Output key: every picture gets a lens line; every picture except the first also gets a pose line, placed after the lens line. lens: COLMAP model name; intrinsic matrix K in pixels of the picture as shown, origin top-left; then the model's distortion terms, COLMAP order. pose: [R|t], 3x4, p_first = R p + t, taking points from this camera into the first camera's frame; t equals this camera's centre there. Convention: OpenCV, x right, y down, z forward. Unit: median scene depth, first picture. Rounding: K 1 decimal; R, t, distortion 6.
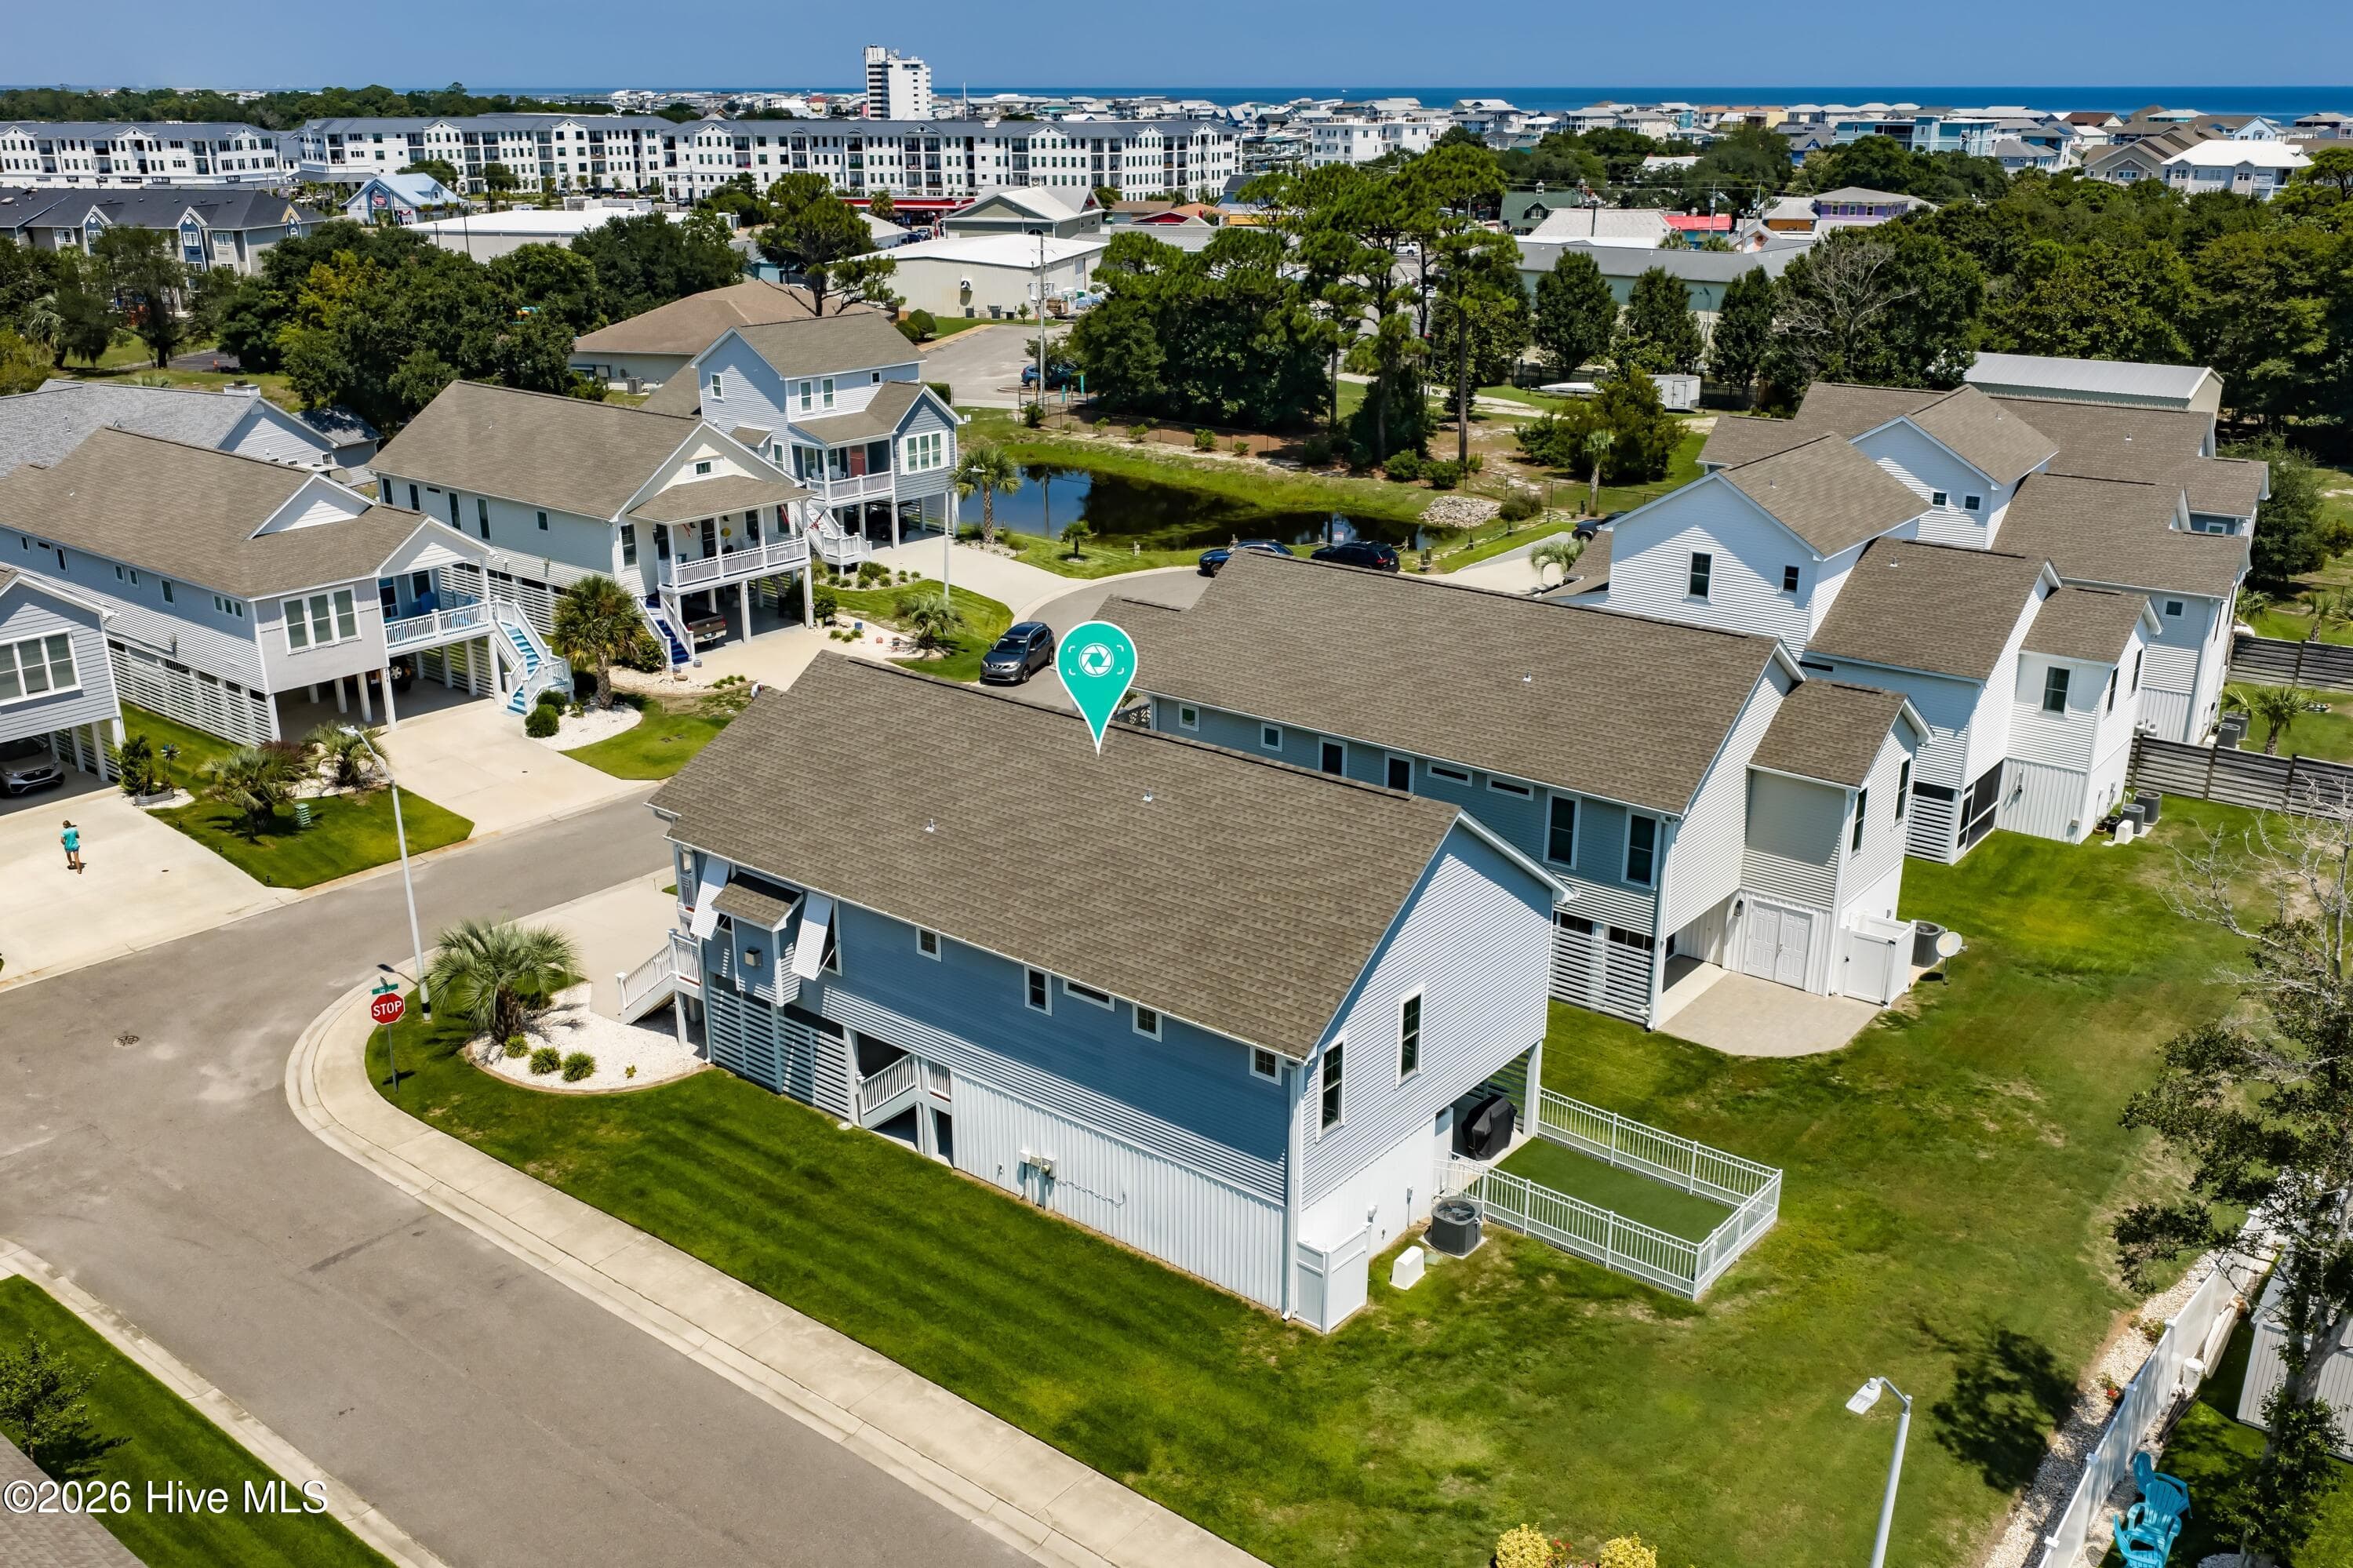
lens RADIAL K [[2007.7, 0, 1180.2], [0, 2007.7, 794.6], [0, 0, 1]] dist [0.007979, -0.010699]
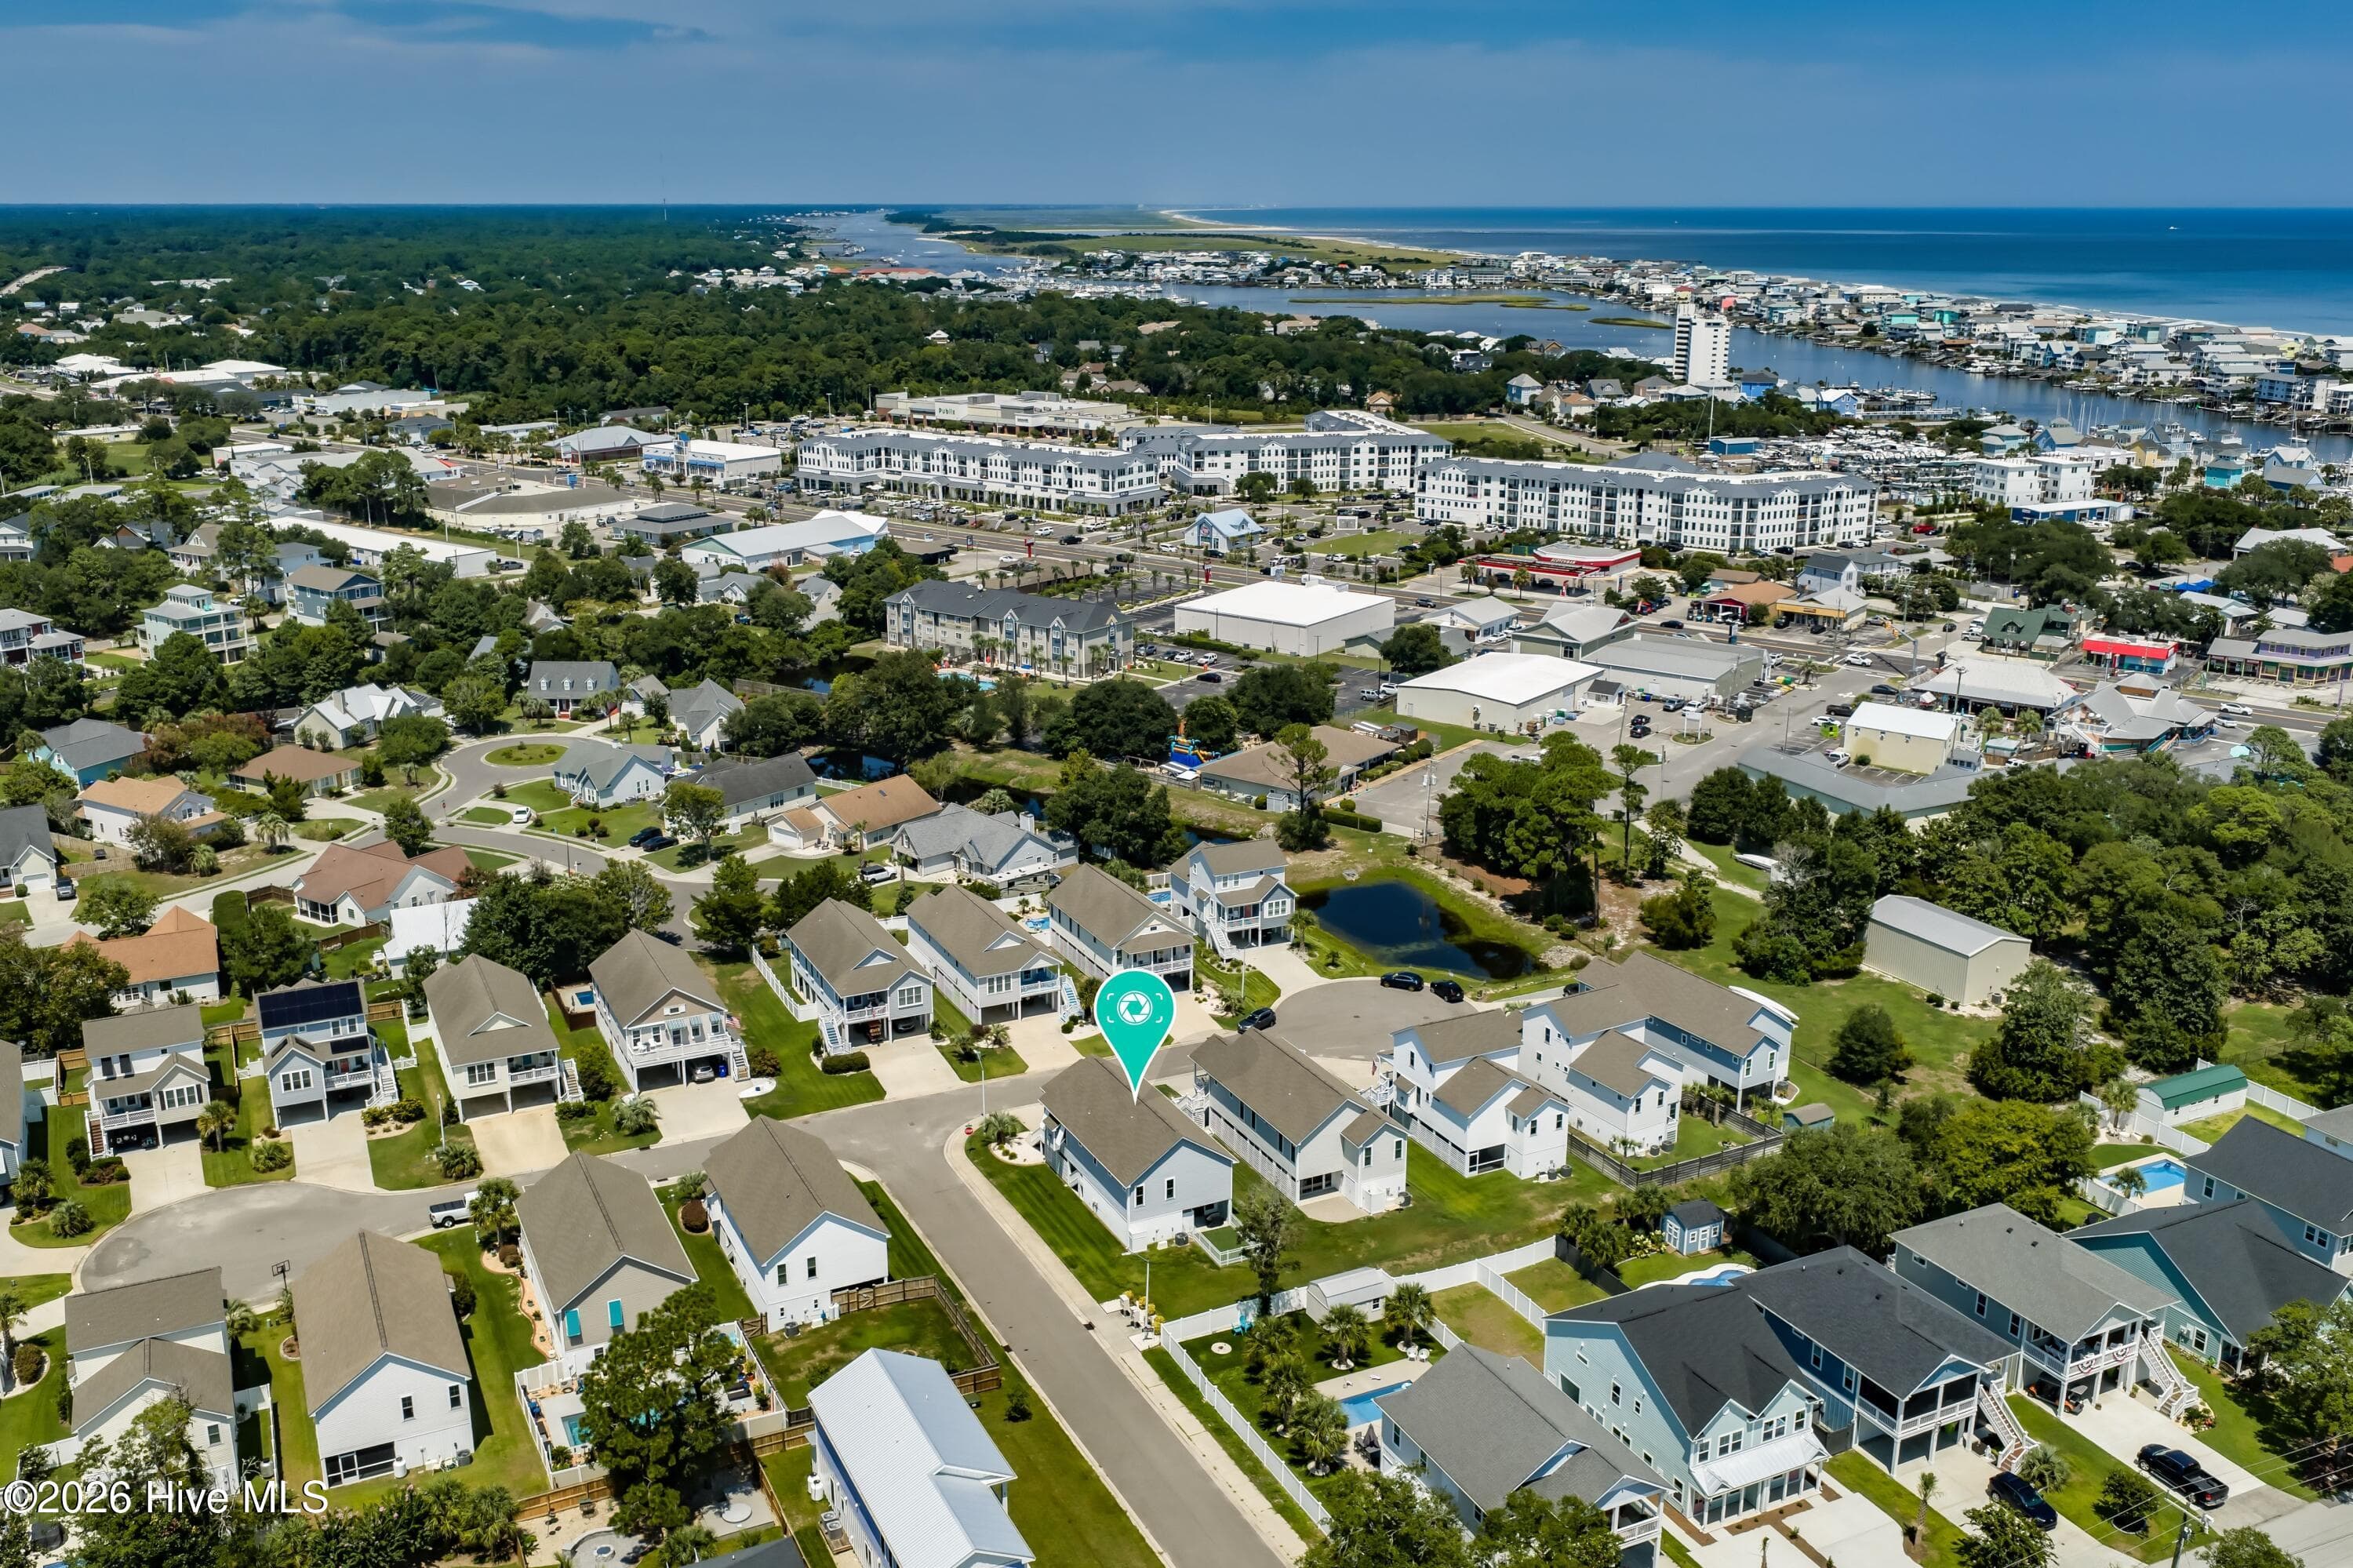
lens RADIAL K [[2012.8, 0, 1176.5], [0, 2012.8, 784.0], [0, 0, 1]] dist [0.031326, -0.070062]
pose [[0.906292, 0.118055, -0.405829, 0.688371], [-0.141939, 0.989446, -0.029146, -0.234741], [0.398106, 0.084018, 0.913484, -1.144389]]
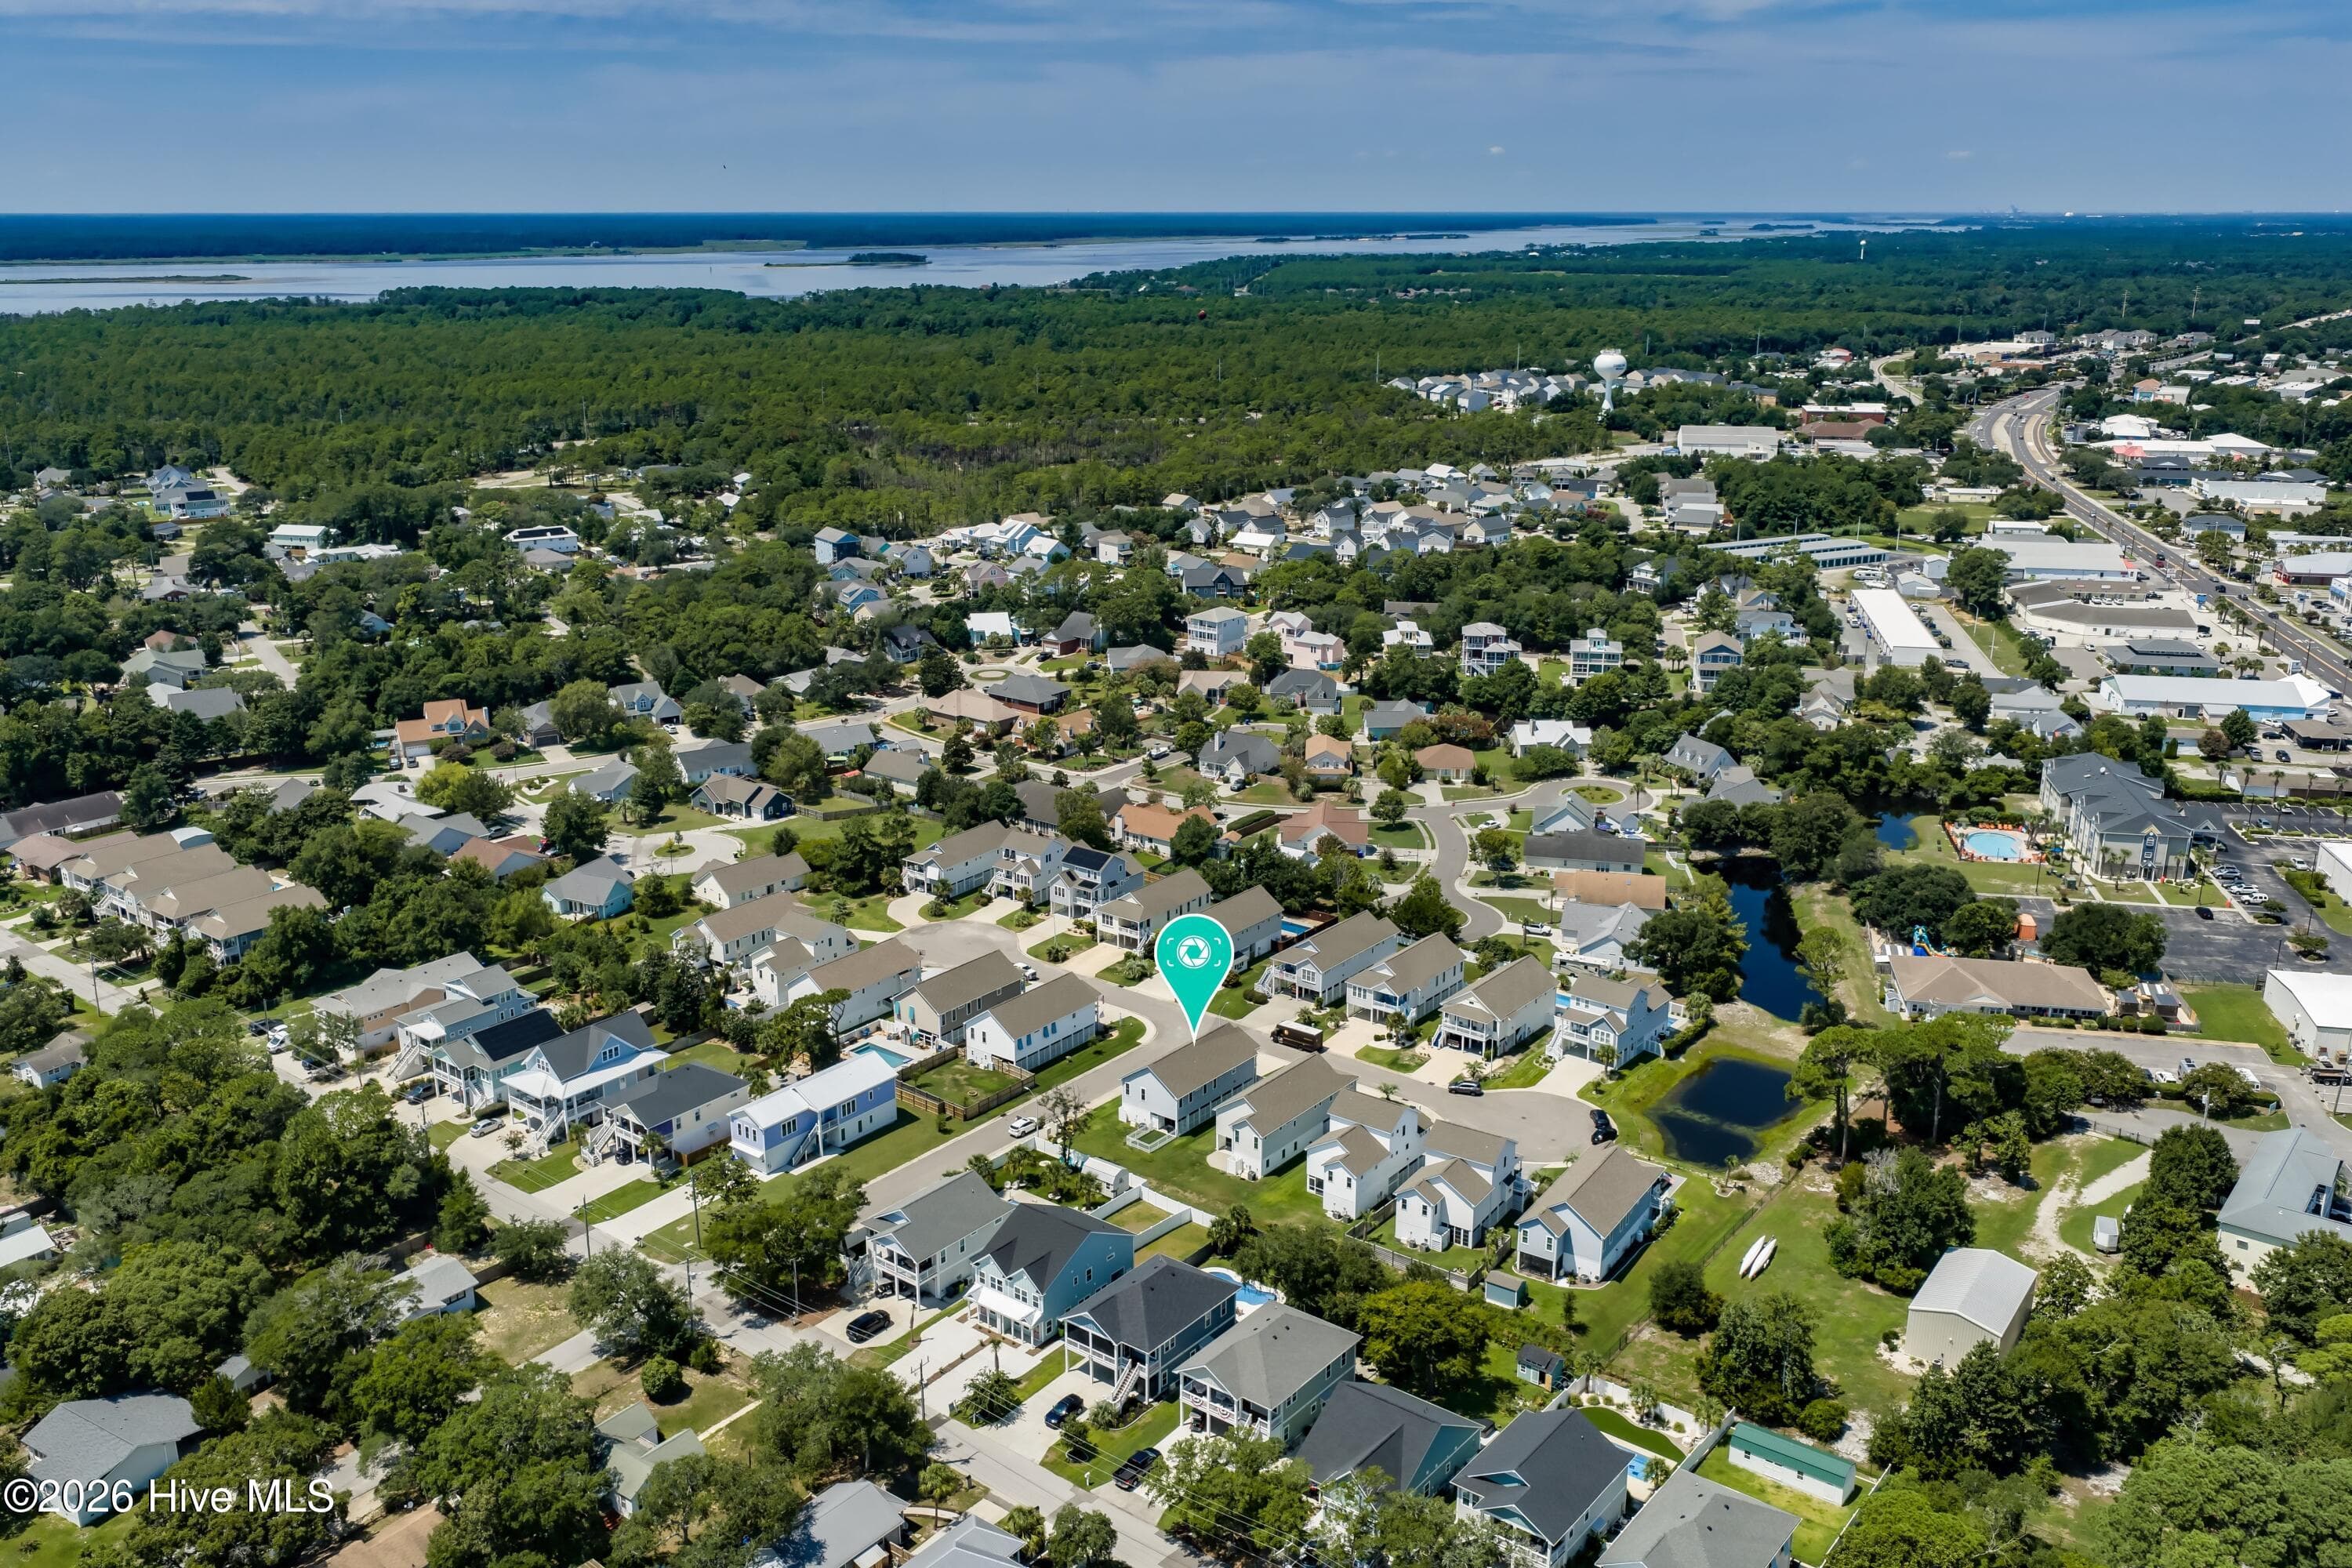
lens RADIAL K [[1941.4, 0, 1179.4], [0, 1941.4, 780.4], [0, 0, 1]] dist [0.041236, -0.101283]
pose [[0.016862, 0.282691, -0.959063, 2.486171], [-0.333402, 0.905892, 0.261156, -1.055441], [0.942634, 0.315349, 0.109525, 0.023117]]
